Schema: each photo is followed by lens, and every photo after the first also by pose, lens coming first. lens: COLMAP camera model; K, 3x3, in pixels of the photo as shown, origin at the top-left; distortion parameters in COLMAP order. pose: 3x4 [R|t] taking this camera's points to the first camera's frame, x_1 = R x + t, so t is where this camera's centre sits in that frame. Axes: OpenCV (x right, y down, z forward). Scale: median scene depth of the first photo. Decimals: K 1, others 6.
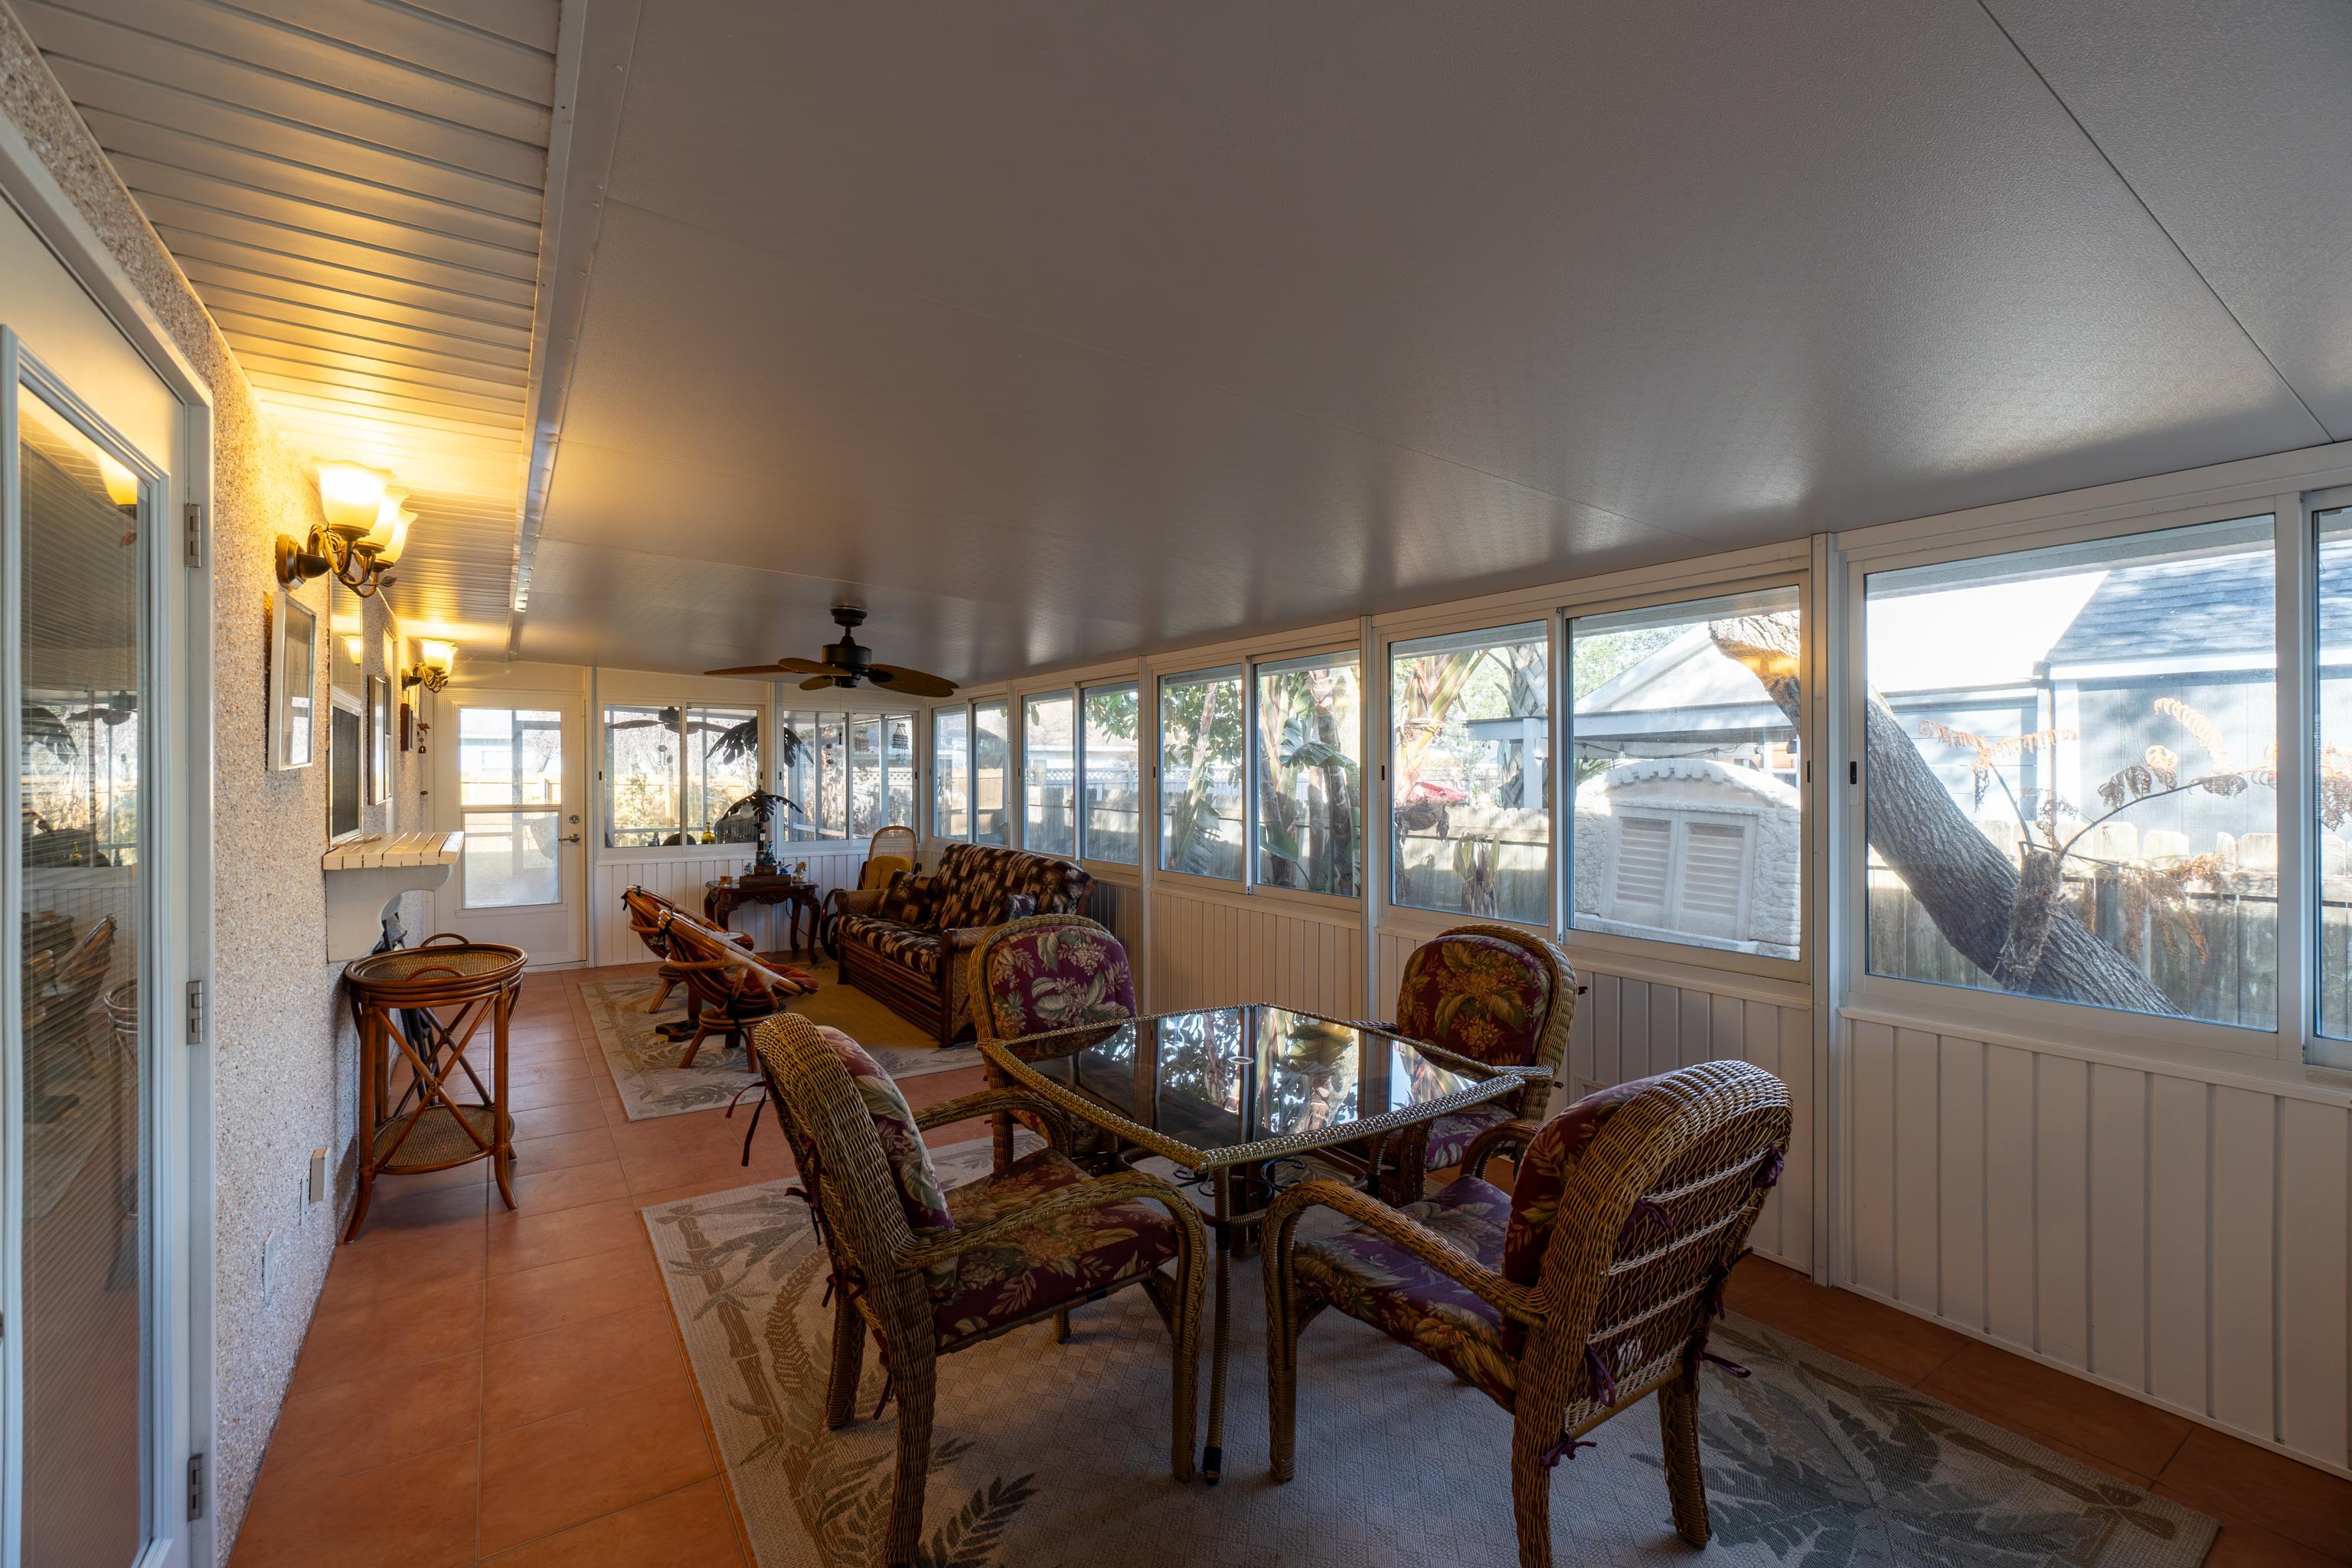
lens RADIAL K [[995.6, 0, 1165.9], [0, 995.6, 775.0], [0, 0, 1]] dist [-0.004423, 0.000184]
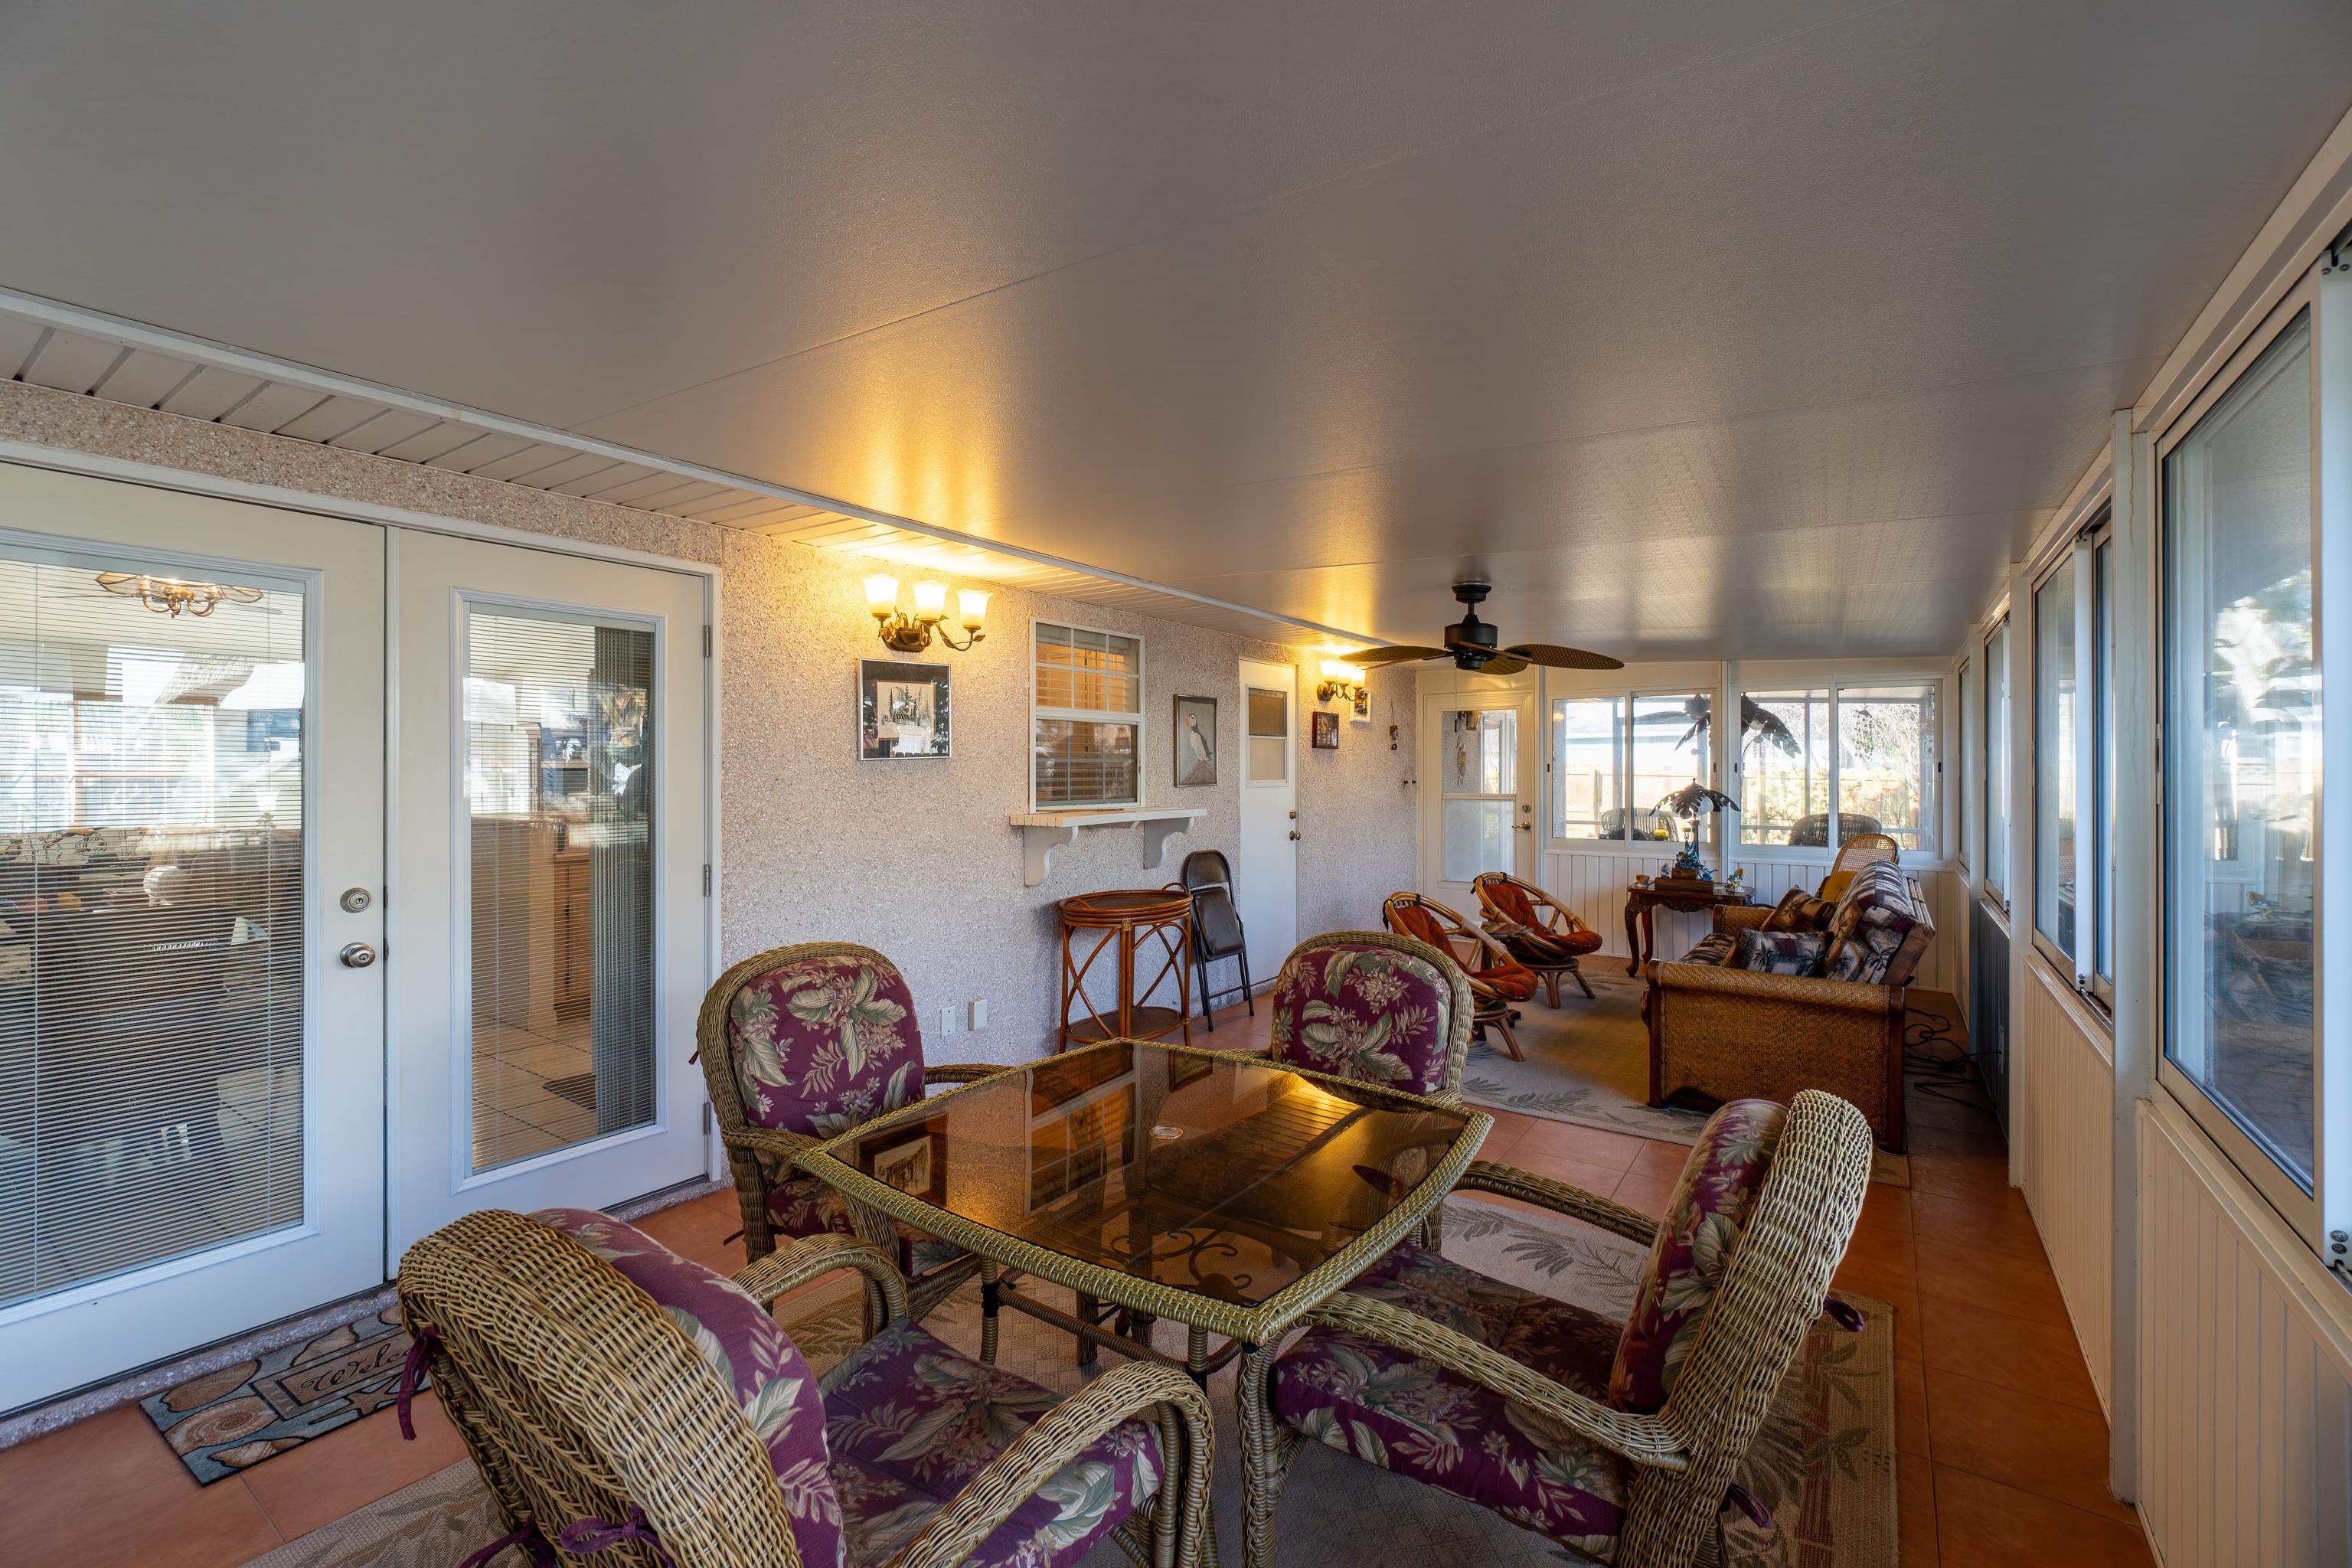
lens RADIAL K [[1001.5, 0, 1173.3], [0, 1001.5, 775.3], [0, 0, 1]] dist [-0.008602, 0.002786]
pose [[0.363391, 0.004803, -0.931625, 0.533142], [-0.000145, 0.999987, 0.005099, 0.005833], [0.931637, -0.001718, 0.363387, 0.489692]]
